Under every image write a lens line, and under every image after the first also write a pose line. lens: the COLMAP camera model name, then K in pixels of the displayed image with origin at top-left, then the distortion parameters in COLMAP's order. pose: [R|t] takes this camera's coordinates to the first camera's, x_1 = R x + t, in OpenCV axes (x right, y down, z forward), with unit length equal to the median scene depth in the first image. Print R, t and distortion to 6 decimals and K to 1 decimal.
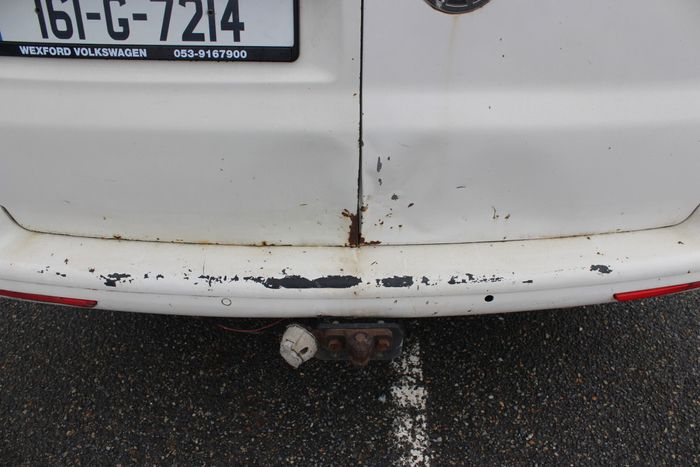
lens RADIAL K [[572.8, 0, 355.4], [0, 572.8, 233.4], [0, 0, 1]] dist [-0.162451, 0.129071]
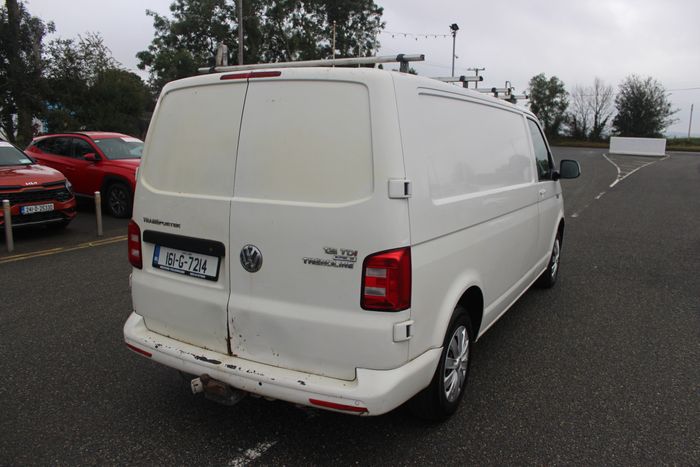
lens RADIAL K [[572.8, 0, 356.1], [0, 572.8, 235.1], [0, 0, 1]] dist [-0.162451, 0.129071]
pose [[0.870882, 0.090406, -0.483106, 1.804481], [-0.339034, 0.822142, -0.457316, 0.588927], [0.355838, 0.562058, 0.746640, -1.112704]]
